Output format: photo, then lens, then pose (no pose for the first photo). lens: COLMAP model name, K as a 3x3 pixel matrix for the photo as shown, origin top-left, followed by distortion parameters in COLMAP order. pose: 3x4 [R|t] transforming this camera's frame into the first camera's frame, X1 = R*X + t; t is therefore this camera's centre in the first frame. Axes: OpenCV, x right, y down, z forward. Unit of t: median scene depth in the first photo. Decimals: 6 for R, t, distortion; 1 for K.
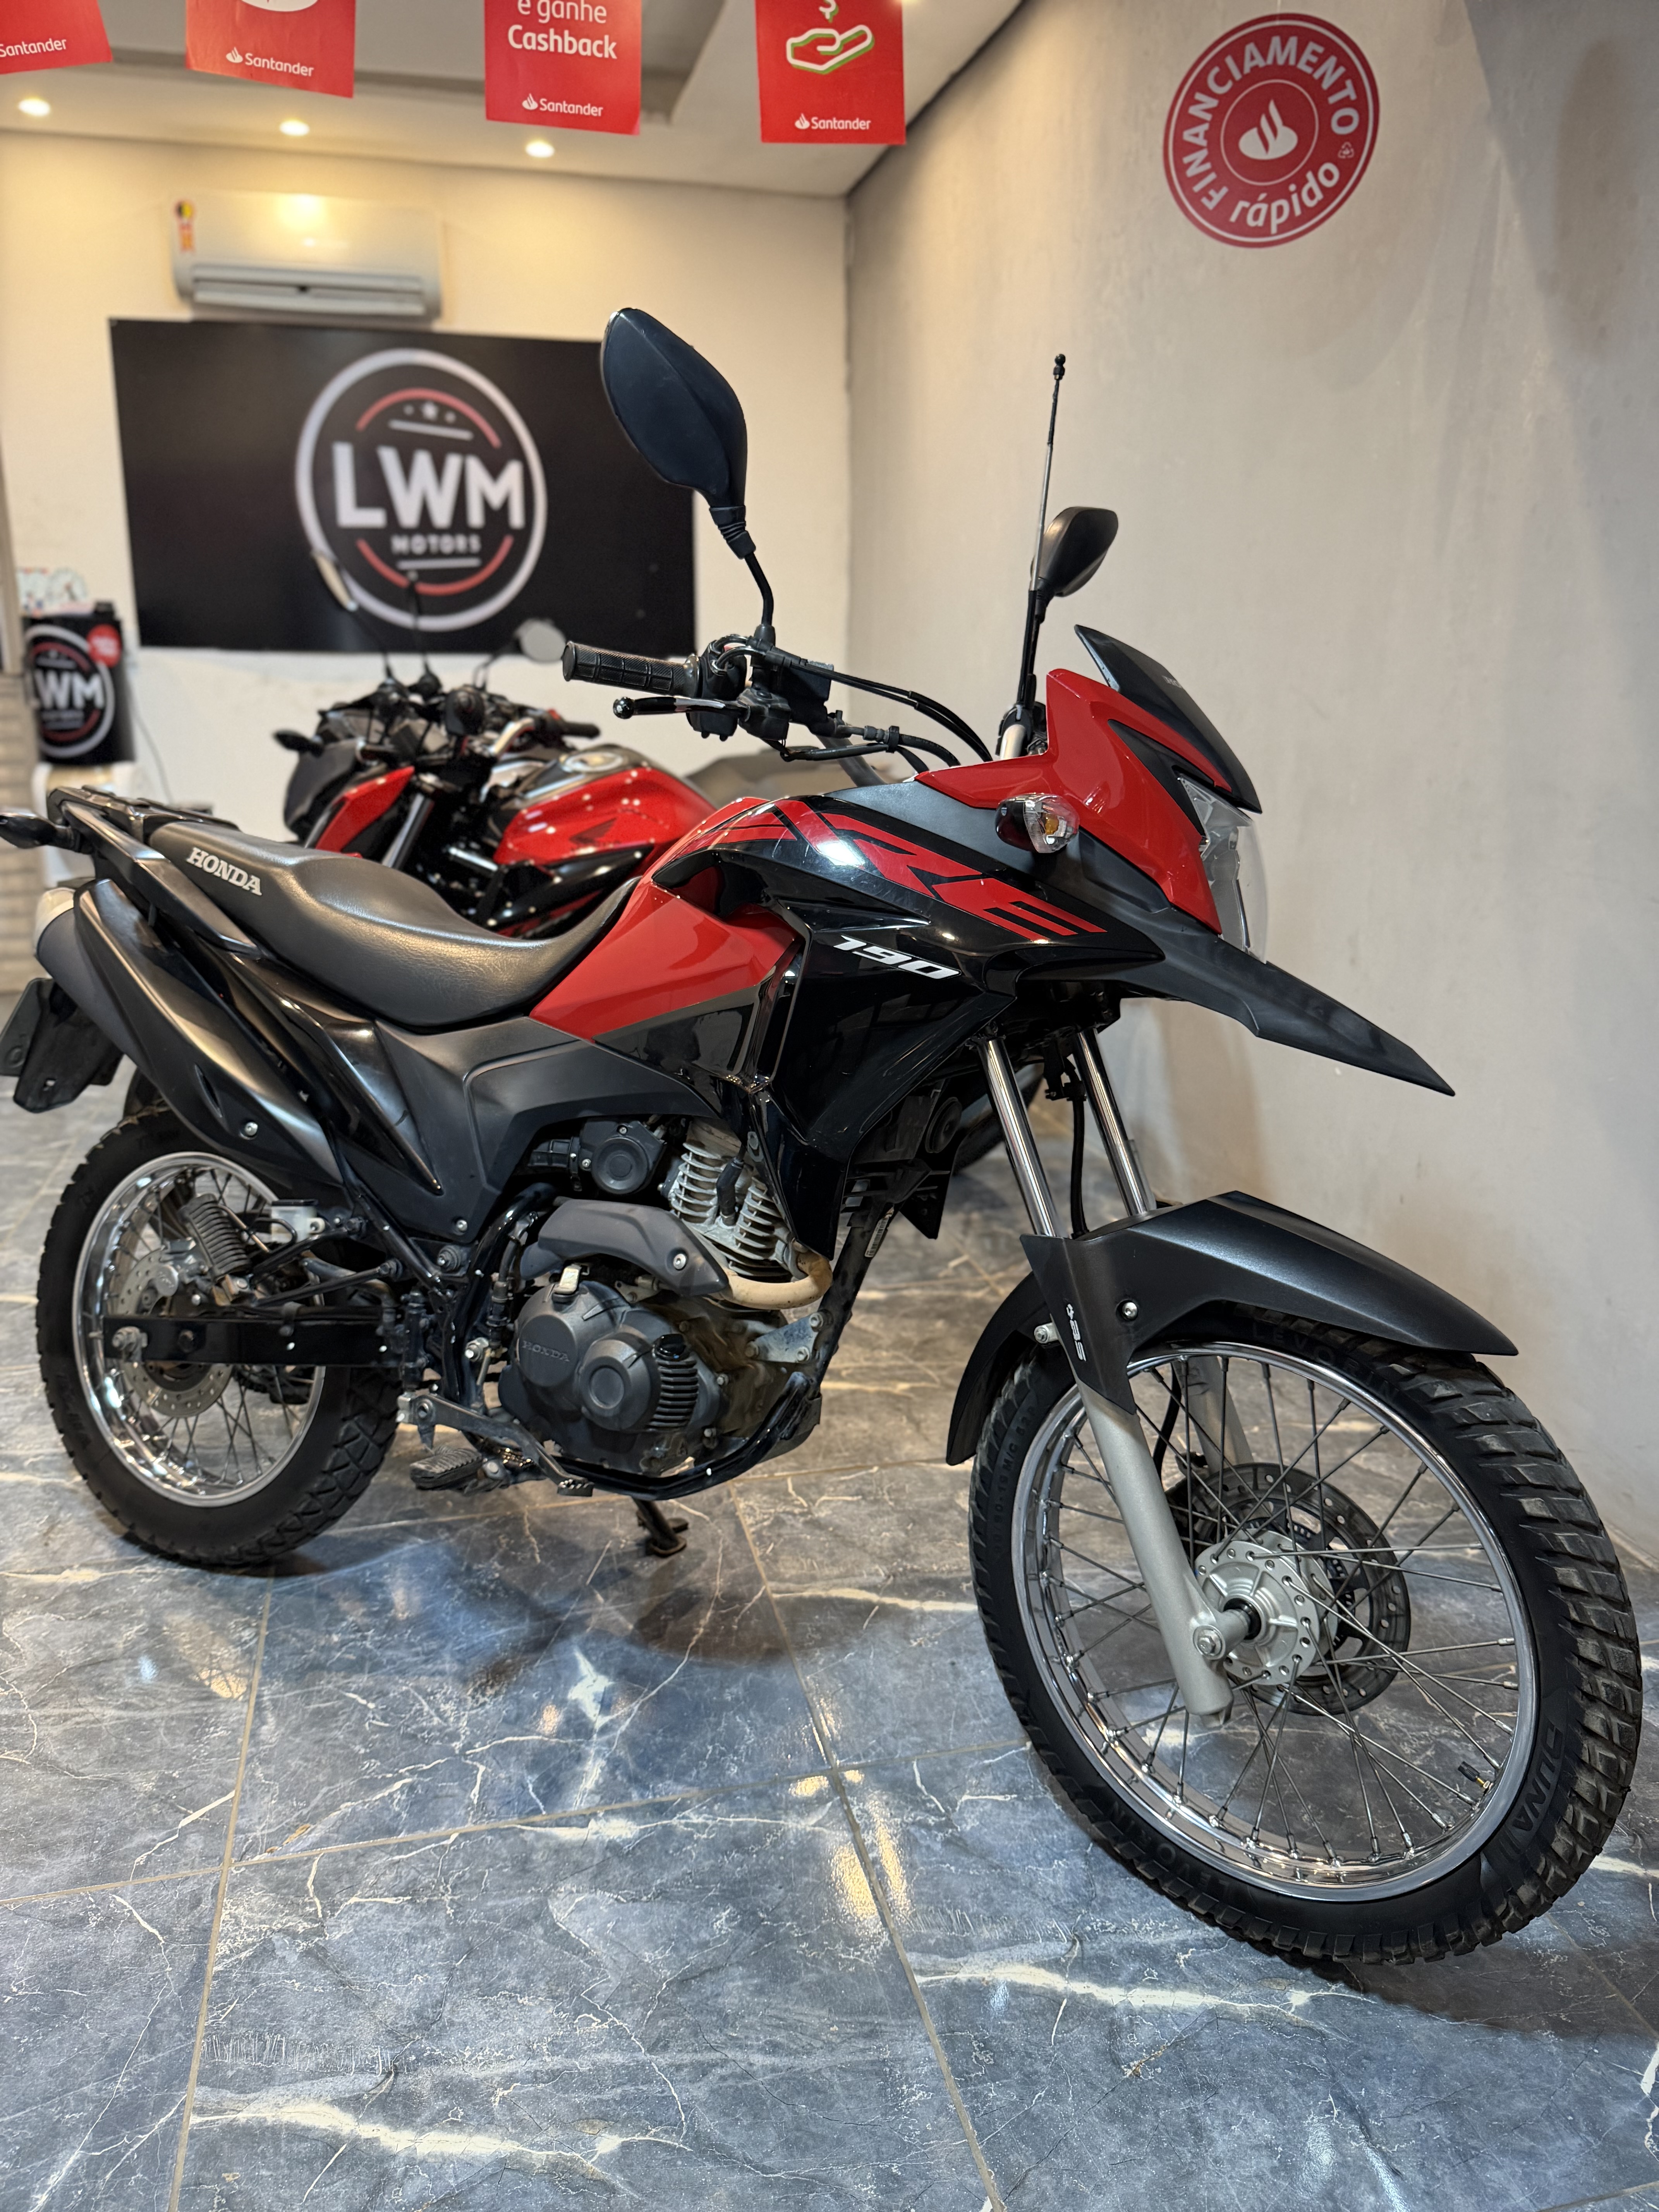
lens RADIAL K [[1587.0, 0, 823.9], [0, 1587.0, 1099.4], [0, 0, 1]] dist [-0.005228, -0.005726]
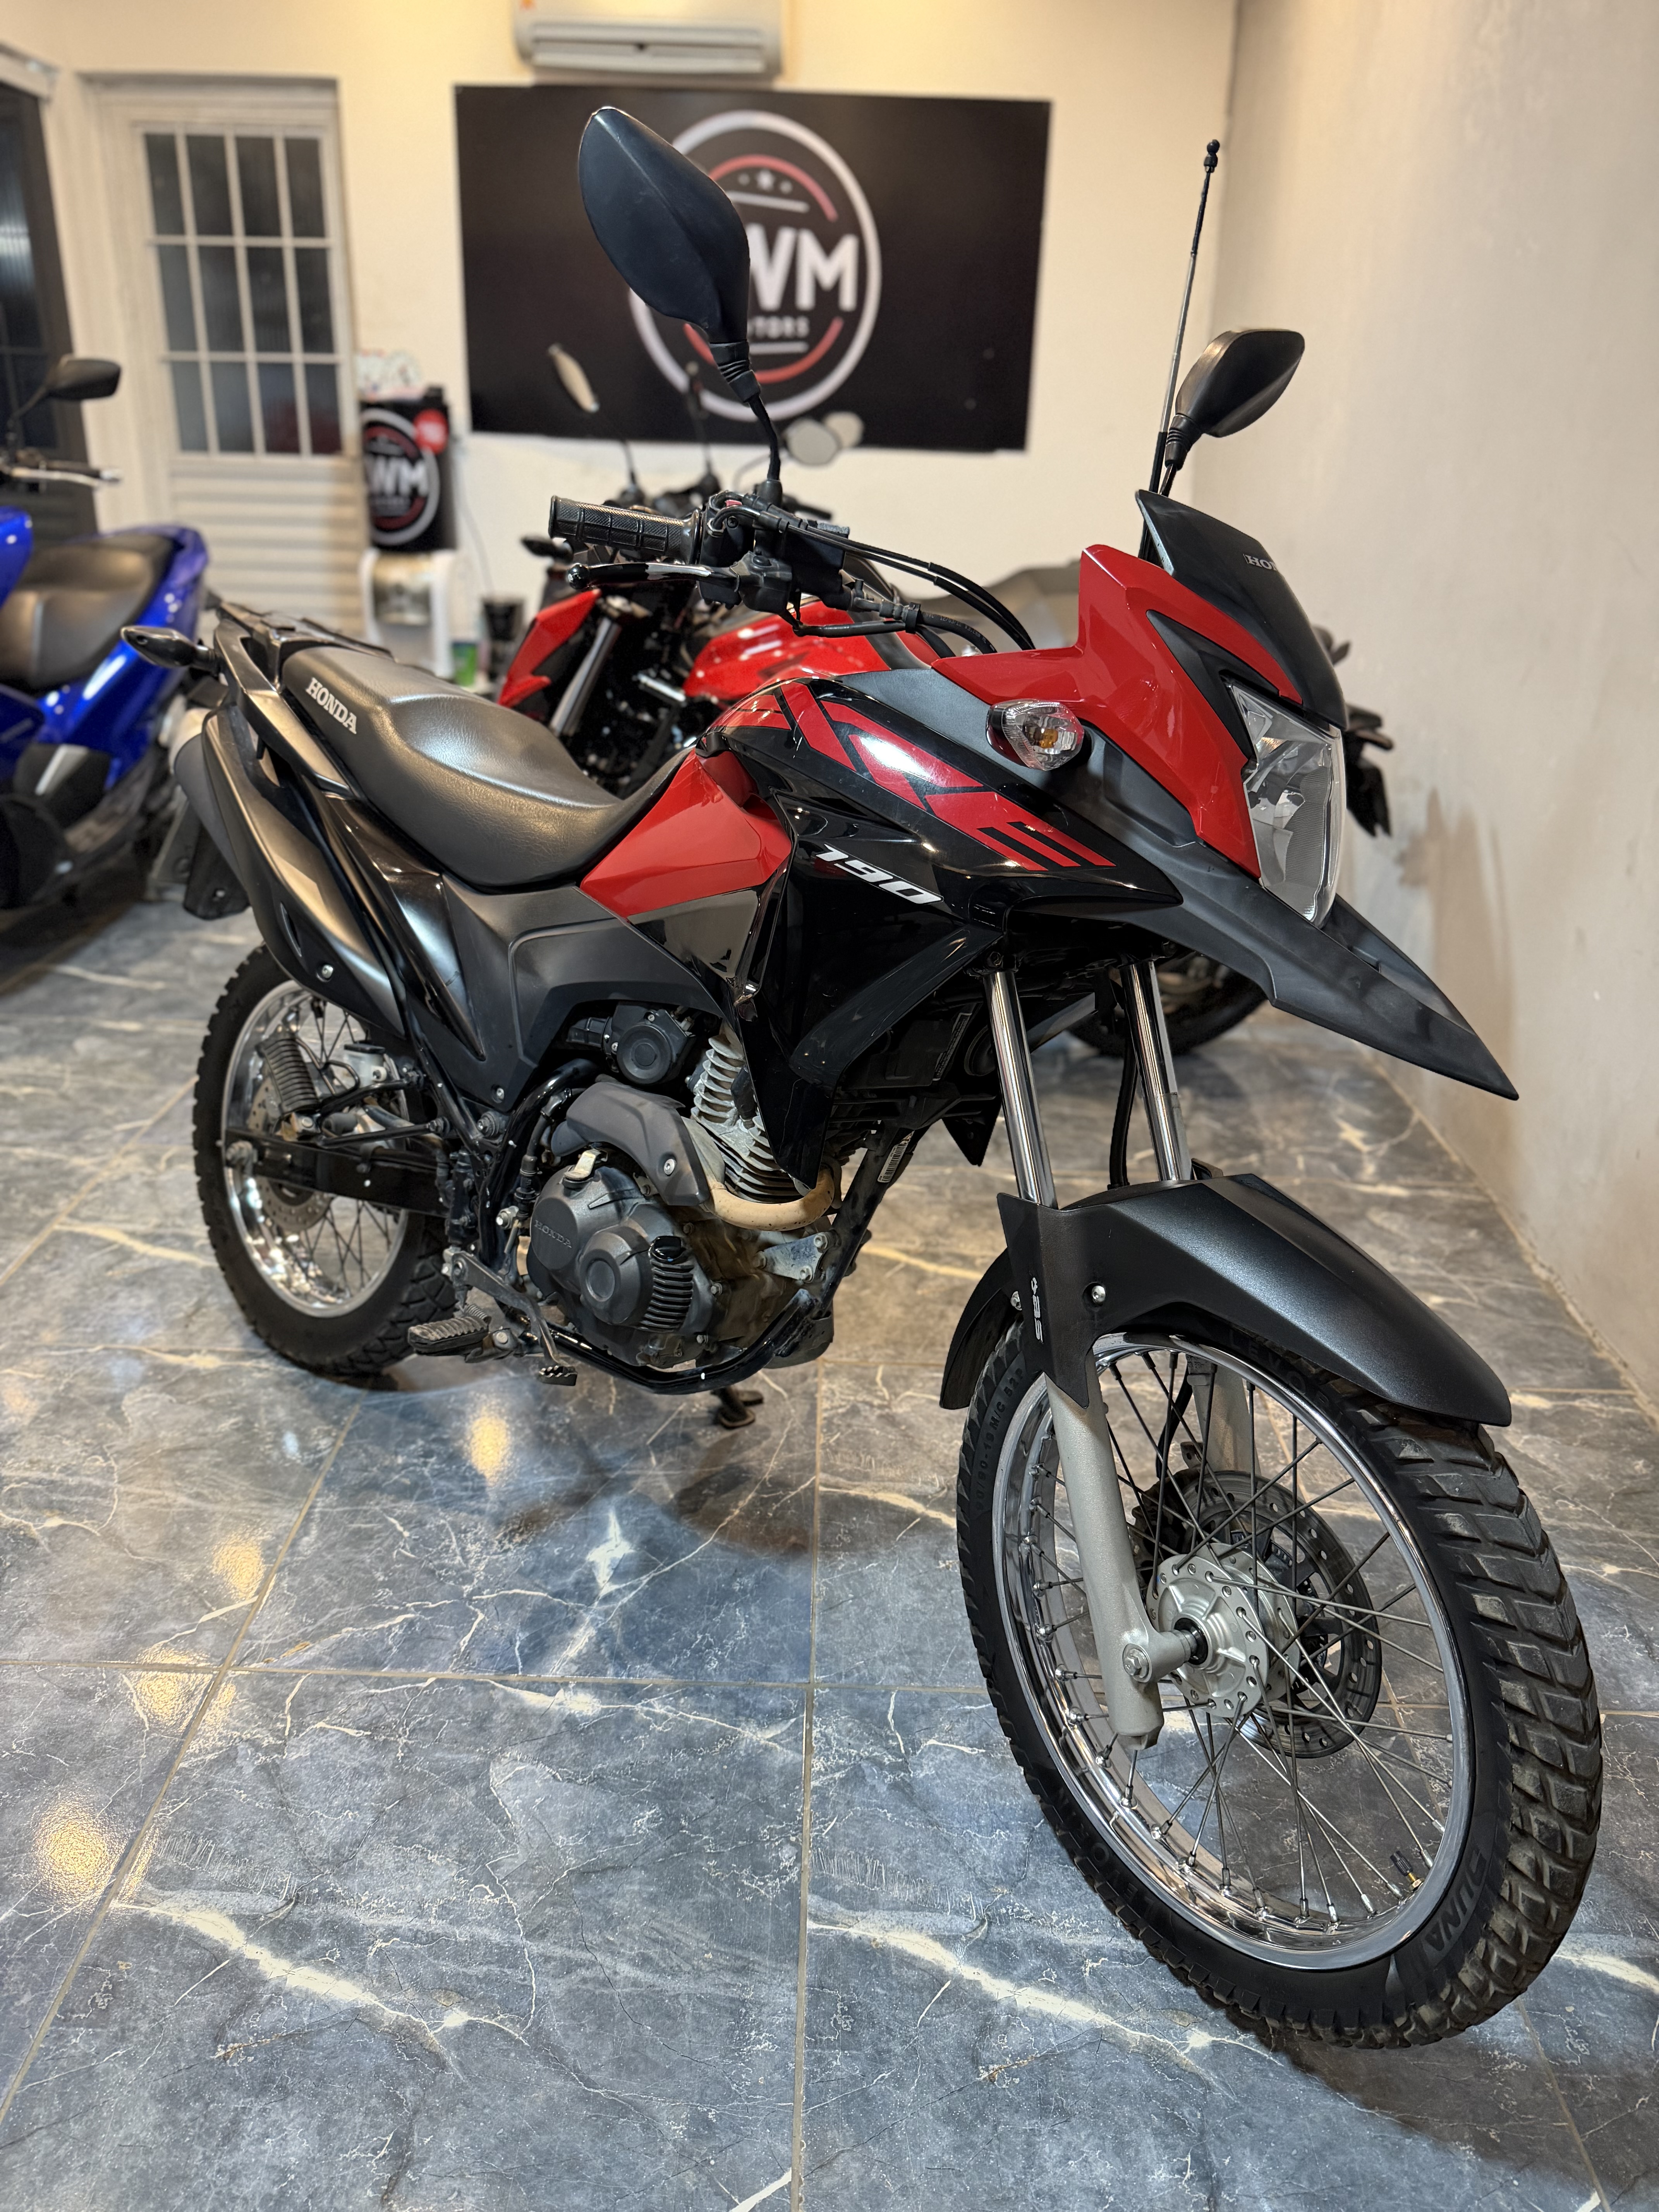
lens RADIAL K [[1587.0, 0, 829.8], [0, 1587.0, 1104.9], [0, 0, 1]] dist [-0.005228, -0.005726]
pose [[0.967810, 0.116624, -0.223030, 0.195676], [-0.087104, 0.986604, 0.137930, -0.068863], [0.236128, -0.114063, 0.965004, 0.096772]]
